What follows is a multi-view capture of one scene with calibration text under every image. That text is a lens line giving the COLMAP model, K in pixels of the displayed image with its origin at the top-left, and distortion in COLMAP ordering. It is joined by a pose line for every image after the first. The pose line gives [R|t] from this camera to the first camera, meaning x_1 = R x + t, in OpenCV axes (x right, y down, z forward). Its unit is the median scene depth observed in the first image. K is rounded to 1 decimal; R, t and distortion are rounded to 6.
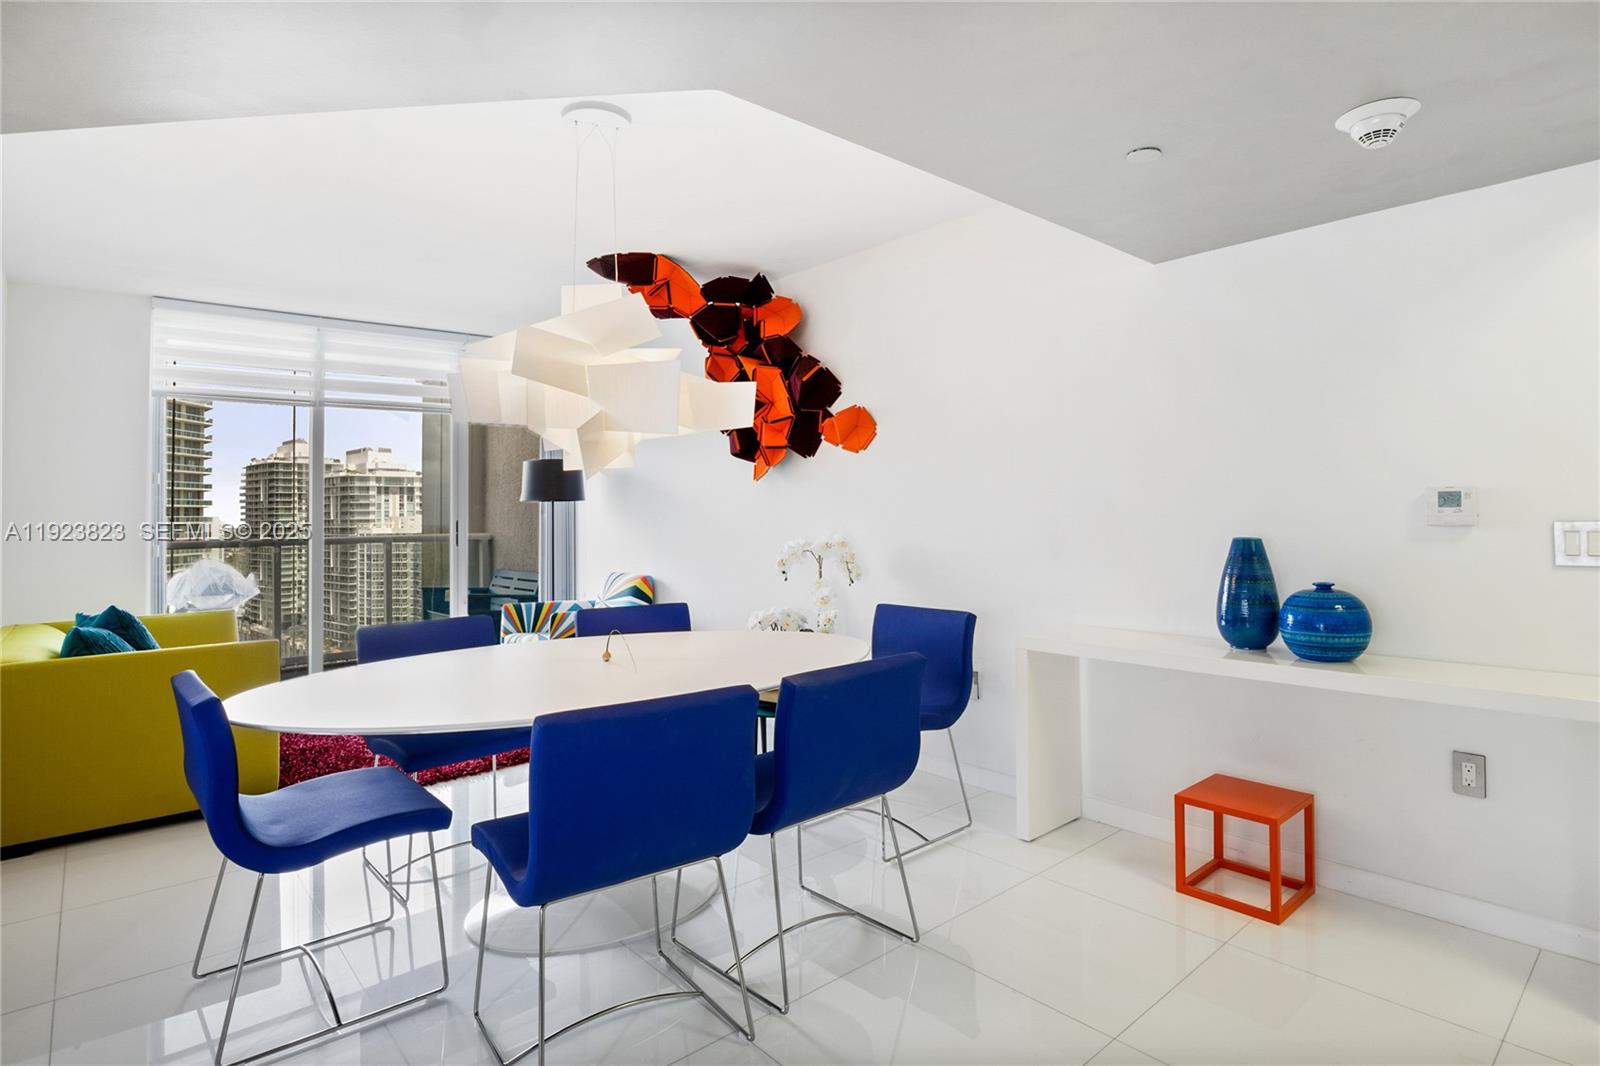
lens RADIAL K [[814.0, 0, 818.4], [0, 814.0, 502.6], [0, 0, 1]] dist [-0.043723, 0.011553]
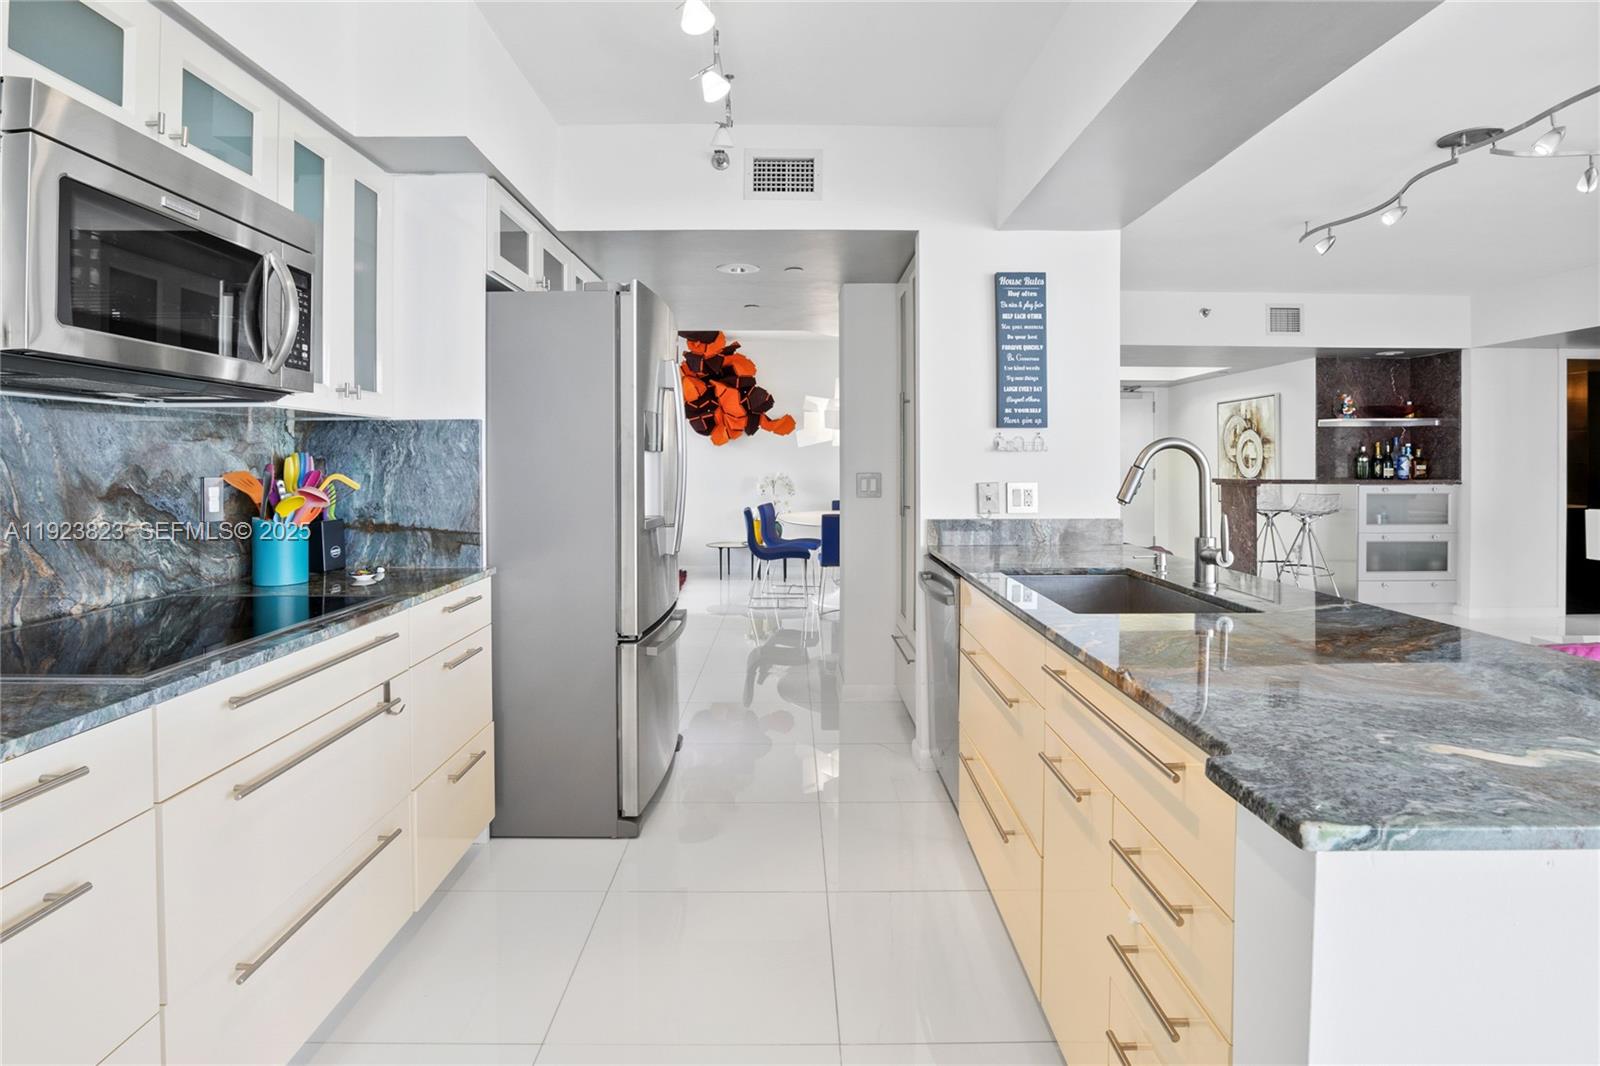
lens RADIAL K [[814.0, 0, 809.7], [0, 814.0, 460.0], [0, 0, 1]] dist [-0.043723, 0.011553]
pose [[0.656095, 0.014001, 0.754548, -1.440570], [-0.018654, 0.999823, -0.002332, 0.006269], [-0.754448, -0.012545, 0.656240, -0.441122]]
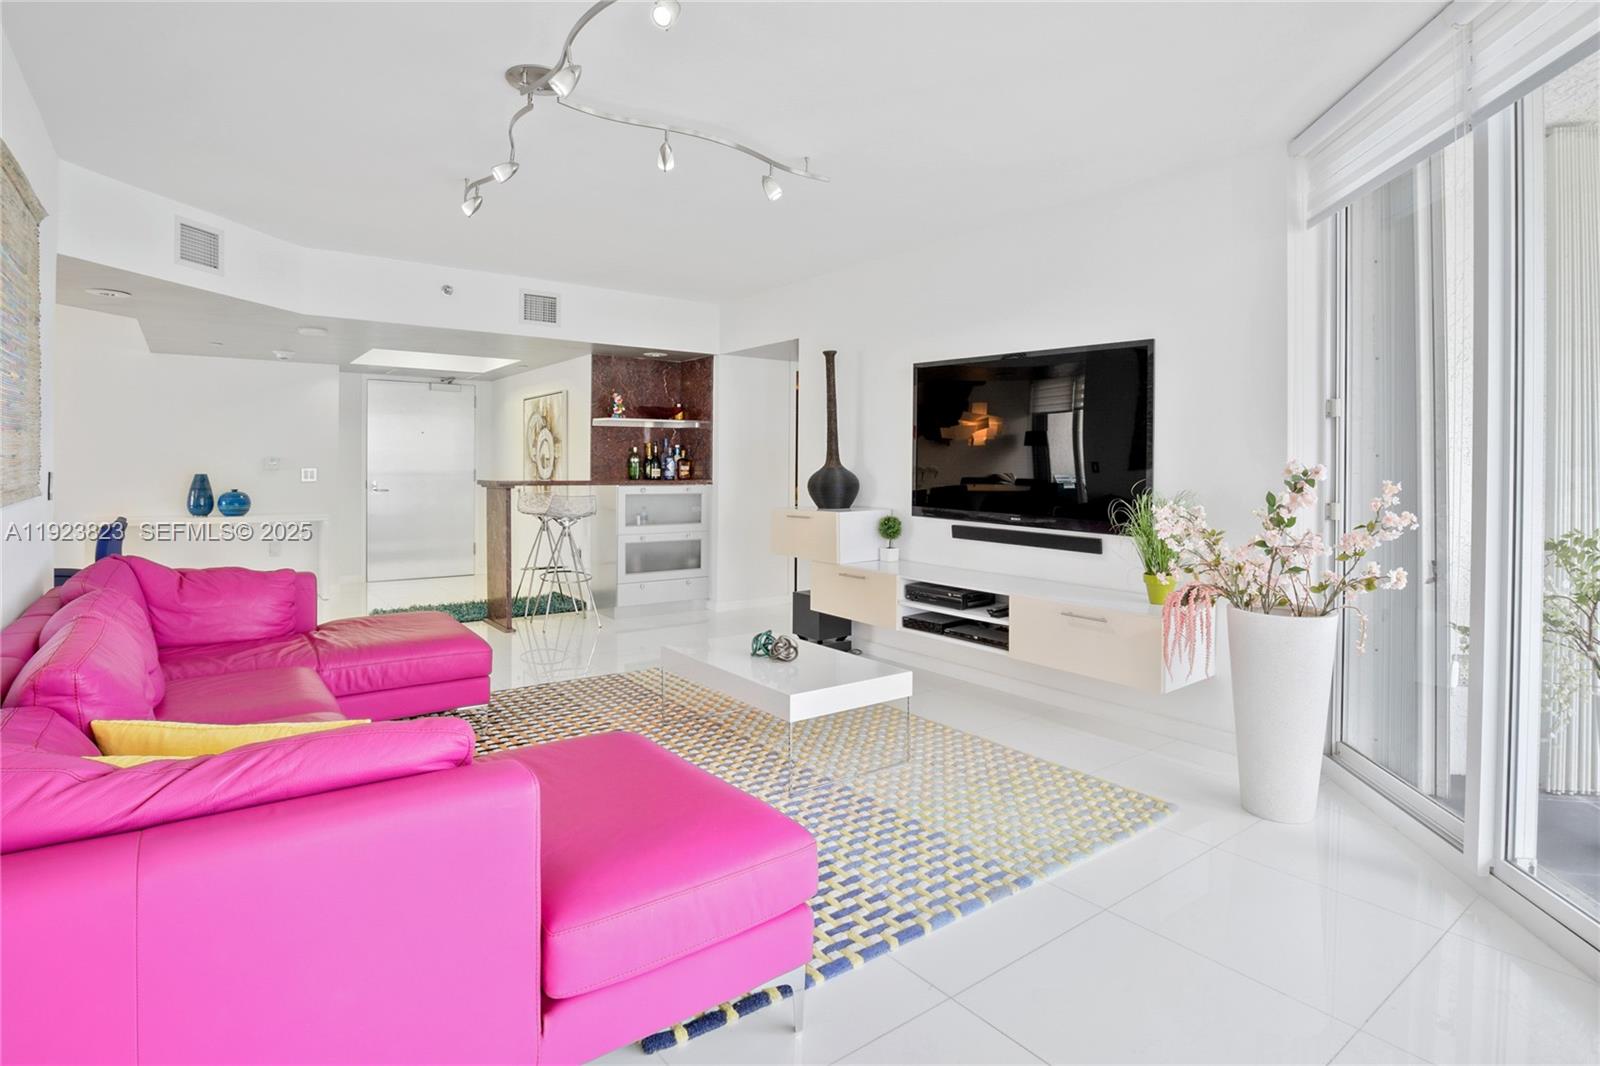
lens RADIAL K [[814.0, 0, 797.0], [0, 814.0, 466.2], [0, 0, 1]] dist [-0.043723, 0.011553]
pose [[0.085614, 0.009105, 0.996287, -1.104665], [-0.018560, 0.999799, -0.007542, -0.000440], [-0.996155, -0.017845, 0.085766, -0.679339]]
